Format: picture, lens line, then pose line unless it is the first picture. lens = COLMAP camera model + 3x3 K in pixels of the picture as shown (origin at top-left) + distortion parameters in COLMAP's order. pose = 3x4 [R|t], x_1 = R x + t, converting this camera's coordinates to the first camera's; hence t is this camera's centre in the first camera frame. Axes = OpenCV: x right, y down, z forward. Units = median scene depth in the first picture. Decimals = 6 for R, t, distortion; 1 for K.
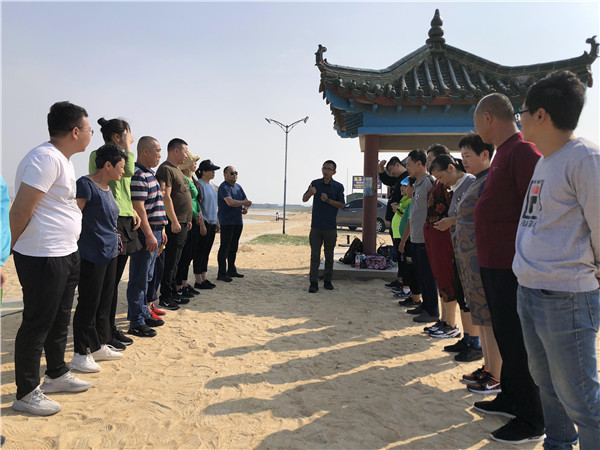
lens RADIAL K [[490.1, 0, 297.2], [0, 490.1, 219.9], [0, 0, 1]] dist [-0.003930, 0.003228]
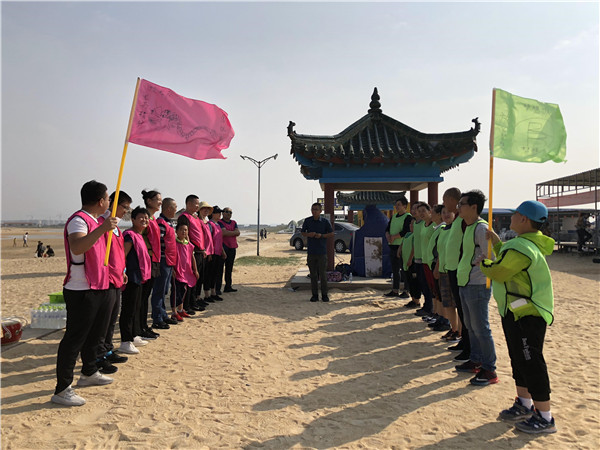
lens RADIAL K [[490.1, 0, 300.5], [0, 490.1, 224.3], [0, 0, 1]] dist [-0.003930, 0.003228]
pose [[0.996883, -0.020429, 0.076207, -0.033448], [0.022700, 0.999320, -0.029050, -0.020383], [-0.075562, 0.030690, 0.996669, -0.343996]]
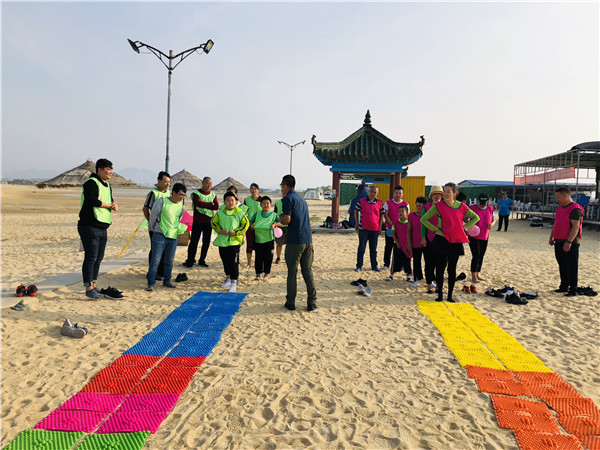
lens RADIAL K [[490.1, 0, 299.5], [0, 490.1, 223.6], [0, 0, 1]] dist [-0.003930, 0.003228]
pose [[0.999790, 0.002244, 0.020363, -0.061212], [-0.003066, 0.999178, 0.040414, -0.020386], [-0.020256, -0.040468, 0.998975, -1.244968]]
